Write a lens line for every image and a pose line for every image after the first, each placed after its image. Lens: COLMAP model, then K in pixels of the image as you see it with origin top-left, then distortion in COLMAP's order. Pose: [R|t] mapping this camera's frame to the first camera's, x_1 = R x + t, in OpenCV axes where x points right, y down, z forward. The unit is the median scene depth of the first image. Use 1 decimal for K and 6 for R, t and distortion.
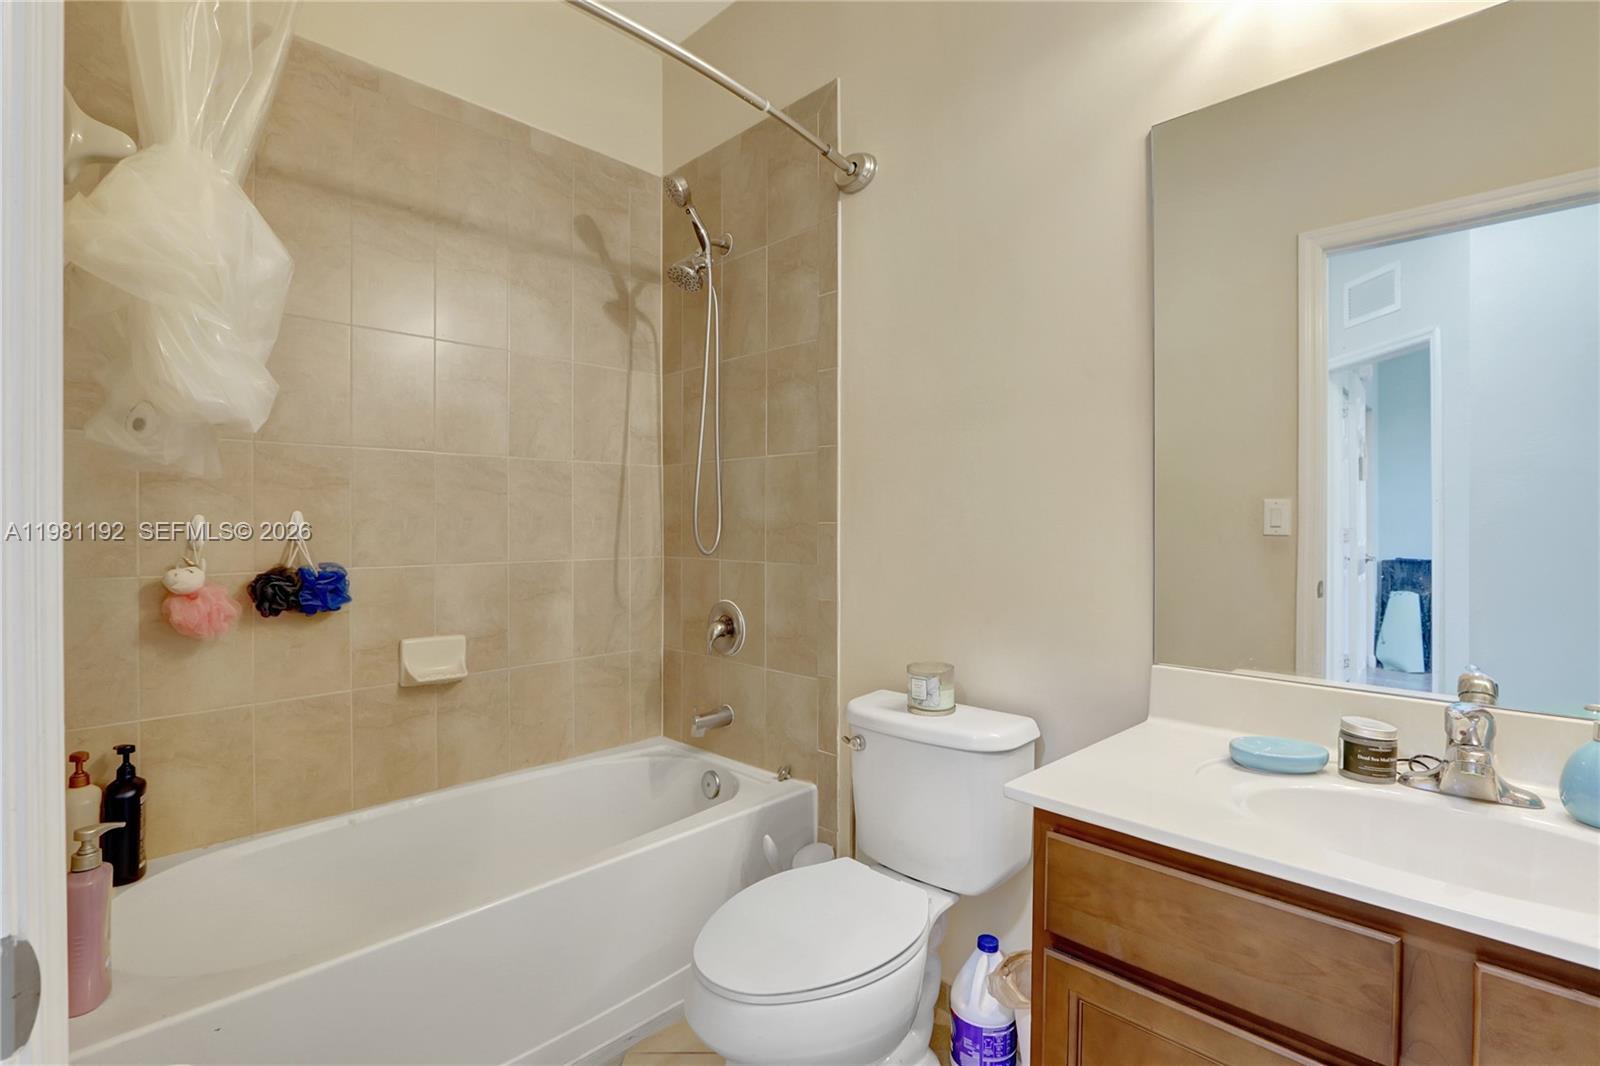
lens RADIAL K [[764.0, 0, 799.3], [0, 764.0, 525.9], [0, 0, 1]] dist [-0.004706, -0.000544]
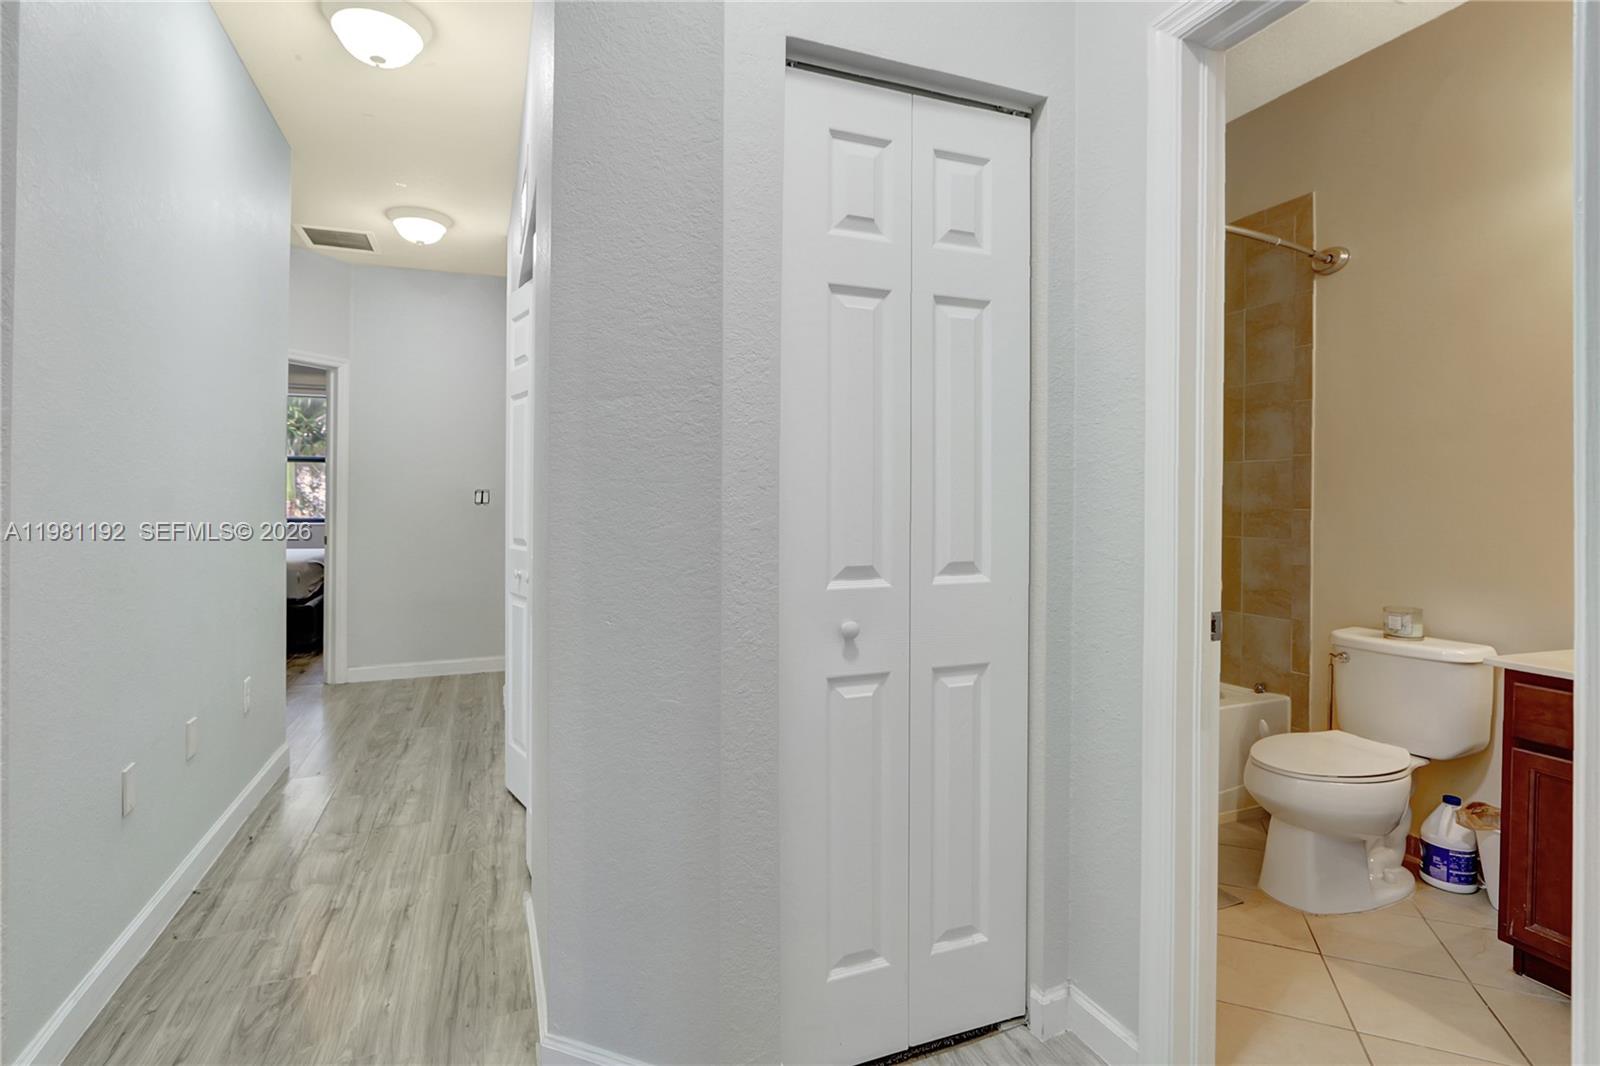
lens RADIAL K [[764.0, 0, 799.5], [0, 764.0, 509.5], [0, 0, 1]] dist [-0.004706, -0.000544]
pose [[0.916947, 0.005240, -0.398974, -0.299925], [-0.004846, 0.999986, 0.001996, -0.002338], [0.398979, 0.000103, 0.916960, -0.778215]]
